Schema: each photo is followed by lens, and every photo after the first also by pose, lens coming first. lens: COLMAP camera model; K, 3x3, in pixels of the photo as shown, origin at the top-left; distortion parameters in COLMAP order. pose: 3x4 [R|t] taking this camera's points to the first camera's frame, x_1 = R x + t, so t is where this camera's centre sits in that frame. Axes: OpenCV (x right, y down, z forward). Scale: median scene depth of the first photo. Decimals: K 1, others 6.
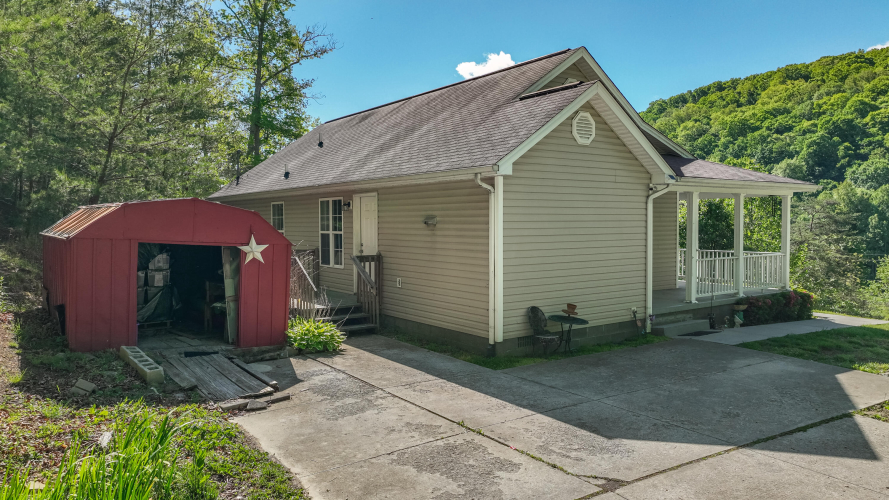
lens RADIAL K [[620.7, 0, 444.5], [0, 620.7, 250.0], [0, 0, 1]] dist [0.007881, 0.000953]
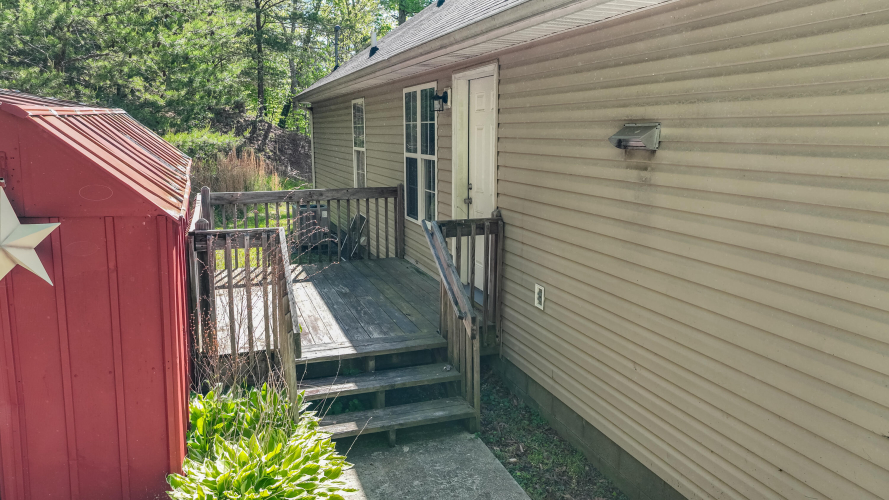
lens RADIAL K [[620.7, 0, 444.5], [0, 620.7, 250.0], [0, 0, 1]] dist [0.007881, 0.000953]
pose [[0.961050, 0.052635, -0.271317, -0.024721], [-0.012323, 0.988882, 0.148190, -0.032021], [0.276100, -0.139075, 0.951014, 0.587991]]
